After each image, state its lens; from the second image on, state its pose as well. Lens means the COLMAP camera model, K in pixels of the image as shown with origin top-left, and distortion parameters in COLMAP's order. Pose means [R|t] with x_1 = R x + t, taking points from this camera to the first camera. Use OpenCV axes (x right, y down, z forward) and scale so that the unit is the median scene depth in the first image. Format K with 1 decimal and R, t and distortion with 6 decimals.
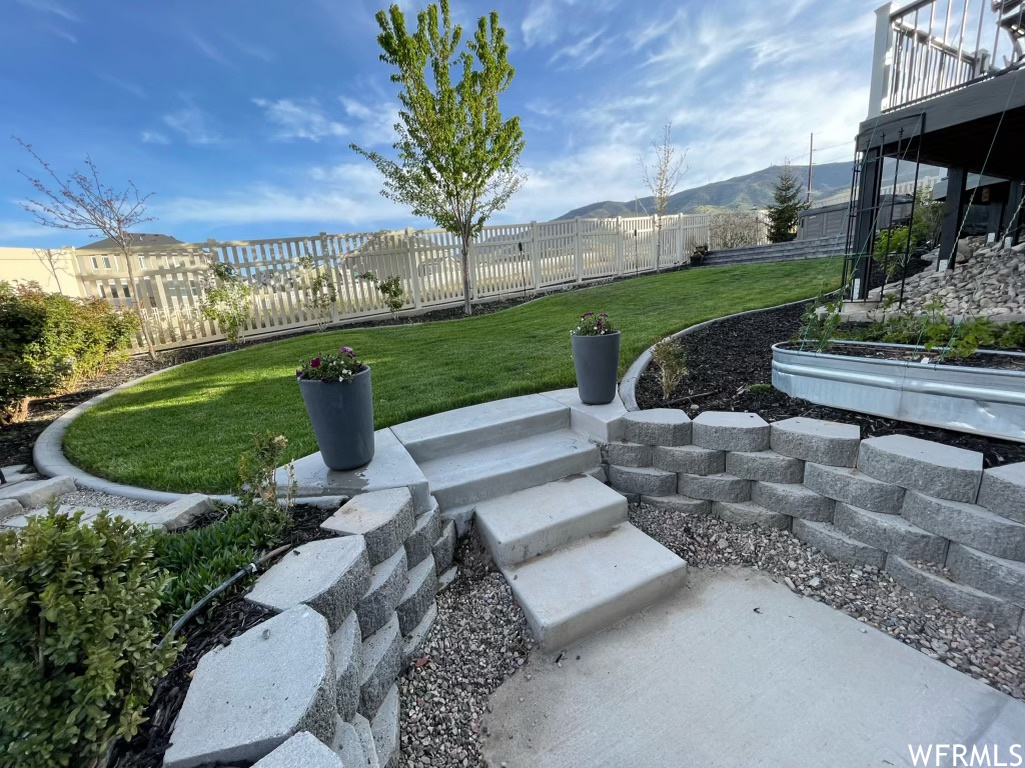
lens RADIAL K [[411.7, 0, 509.5], [0, 411.7, 387.2], [0, 0, 1]] dist [-0.000282, 0.000027]
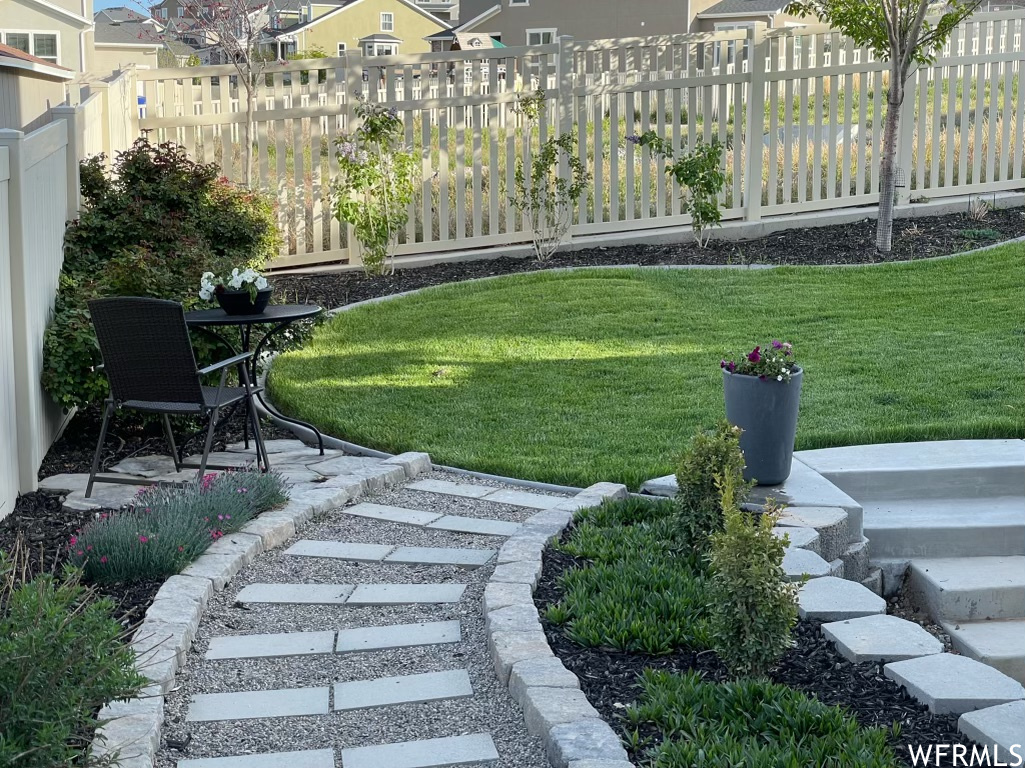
lens RADIAL K [[1530.0, 0, 508.5], [0, 1530.0, 375.9], [0, 0, 1]] dist [0.085825, 0.000000]
pose [[0.950676, 0.117532, -0.287056, -0.003353], [-0.131013, 0.990981, -0.028143, 0.040504], [0.281159, 0.064363, 0.957500, -0.650016]]
